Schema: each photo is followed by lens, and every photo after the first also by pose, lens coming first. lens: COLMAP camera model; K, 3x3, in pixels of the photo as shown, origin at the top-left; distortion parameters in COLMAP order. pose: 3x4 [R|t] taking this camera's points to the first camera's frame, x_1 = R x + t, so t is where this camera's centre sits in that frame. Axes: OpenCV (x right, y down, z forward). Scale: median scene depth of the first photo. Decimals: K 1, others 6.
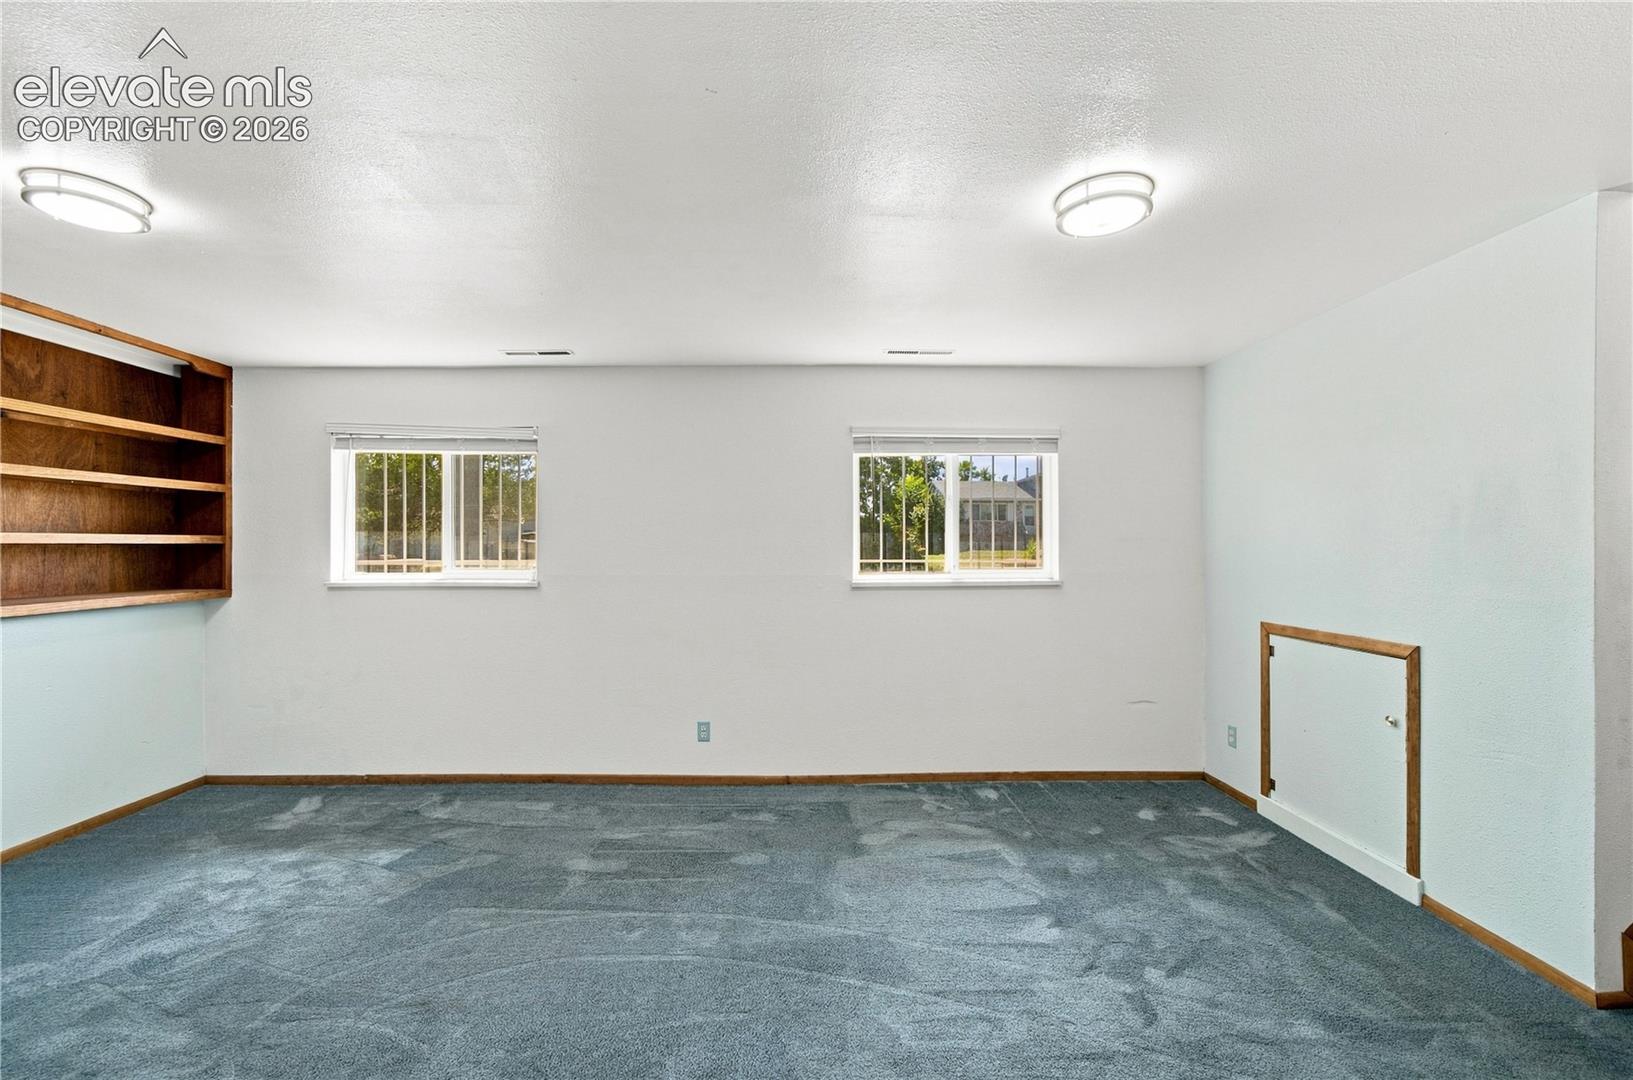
lens RADIAL K [[691.8, 0, 815.2], [0, 691.8, 543.8], [0, 0, 1]] dist [-0.000294, -0.000083]
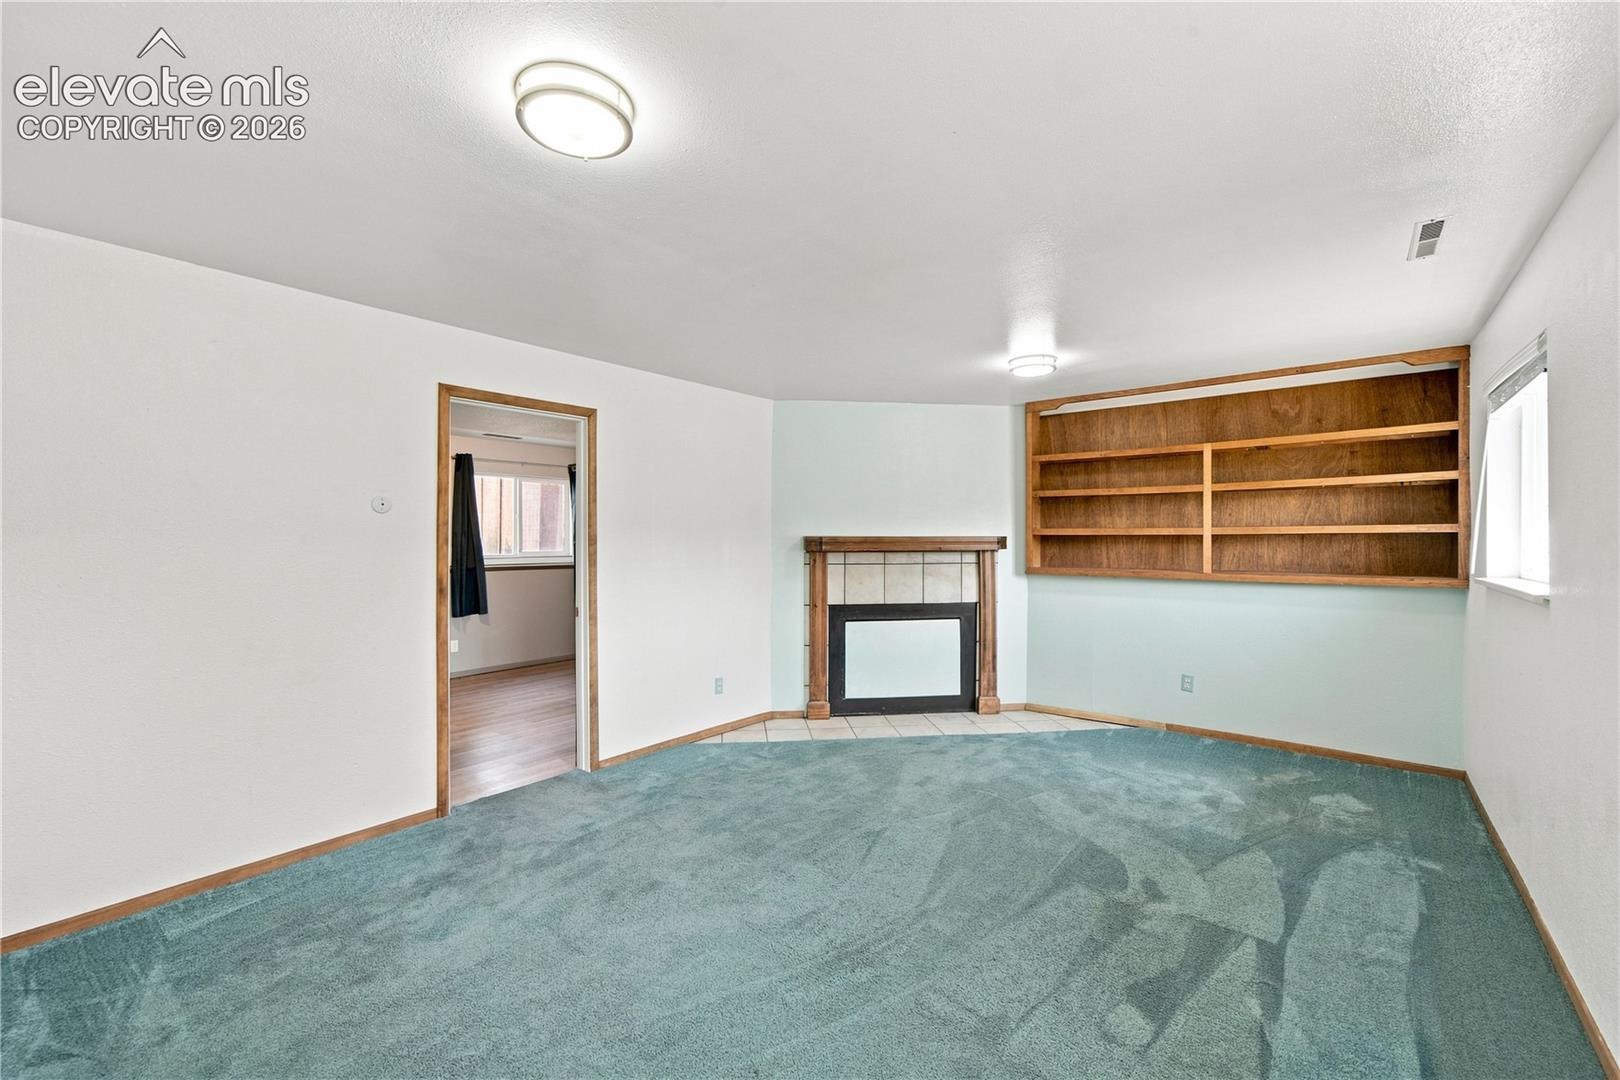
lens RADIAL K [[675.5, 0, 810.0], [0, 675.5, 540.0], [0, 0, 1]] dist [-0.001146, 0.023330]
pose [[-0.665924, 0.002394, -0.746015, 0.510815], [0.003947, 0.999992, -0.000315, 0.007995], [0.746009, -0.003154, -0.665929, 1.094904]]
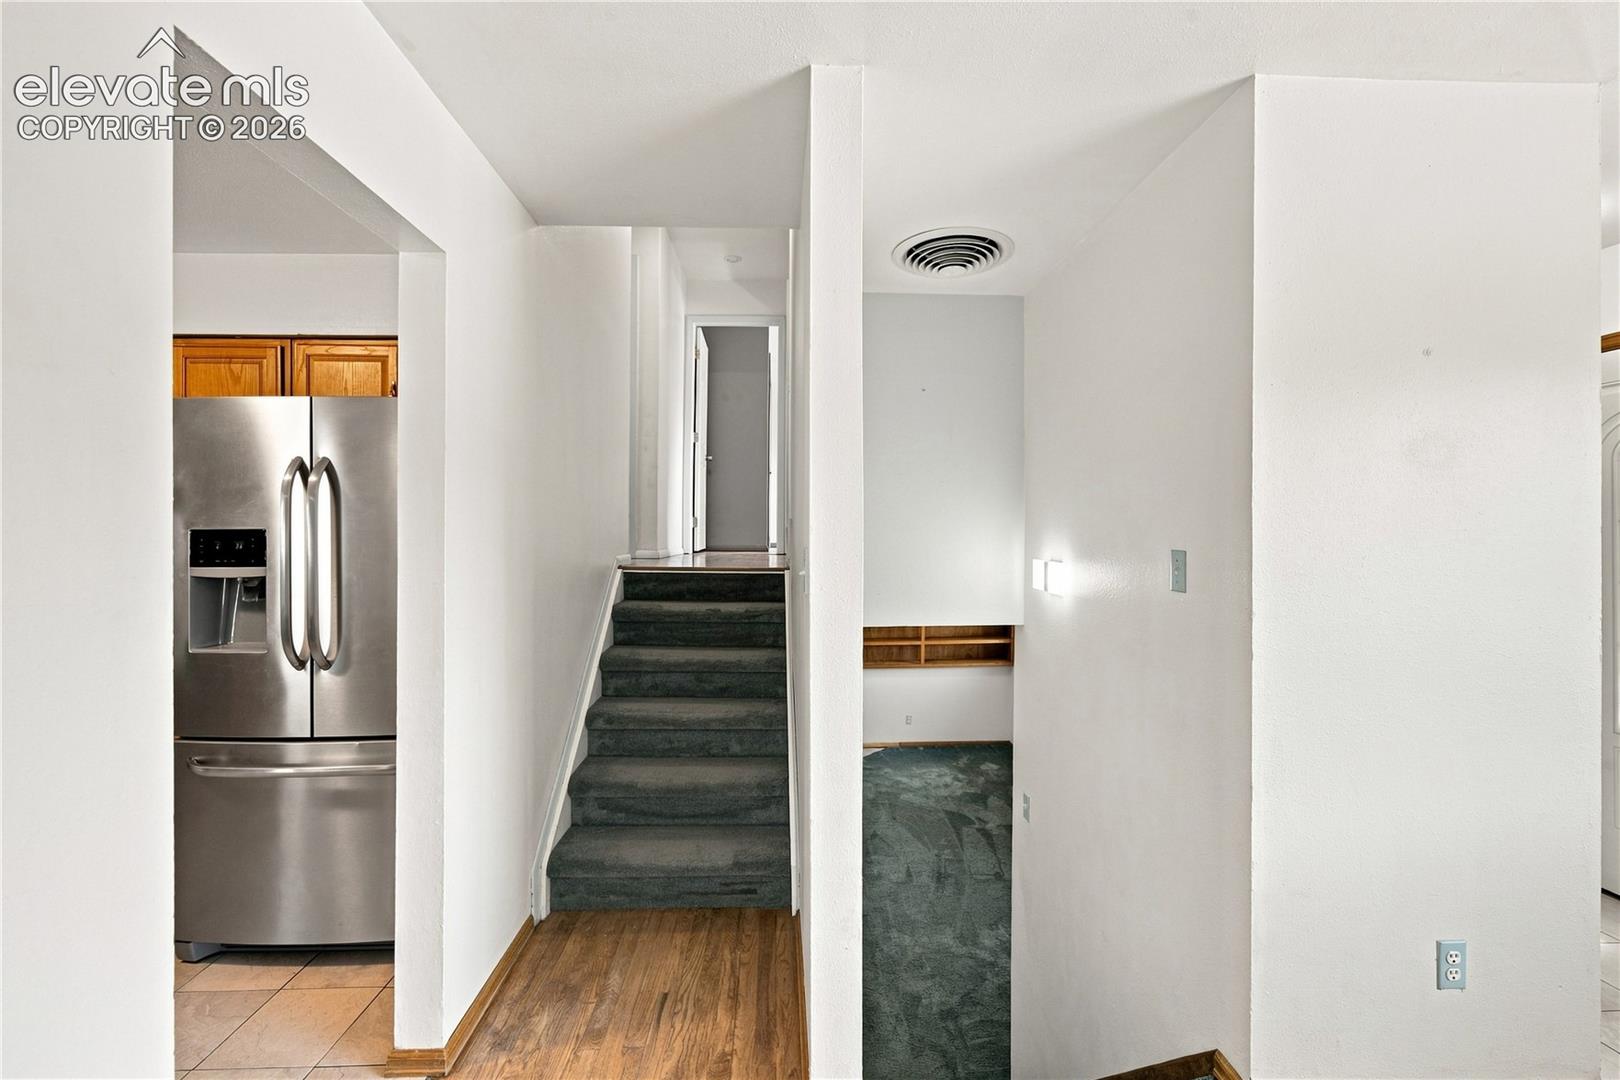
lens RADIAL K [[691.7, 0, 808.5], [0, 691.7, 536.7], [0, 0, 1]] dist [-0.001494, -0.000108]
pose [[0.005634, -0.003277, -0.999979, 1.665754], [0.004681, 0.999984, -0.003250, -0.404870], [0.999973, -0.004662, 0.005649, 0.359051]]
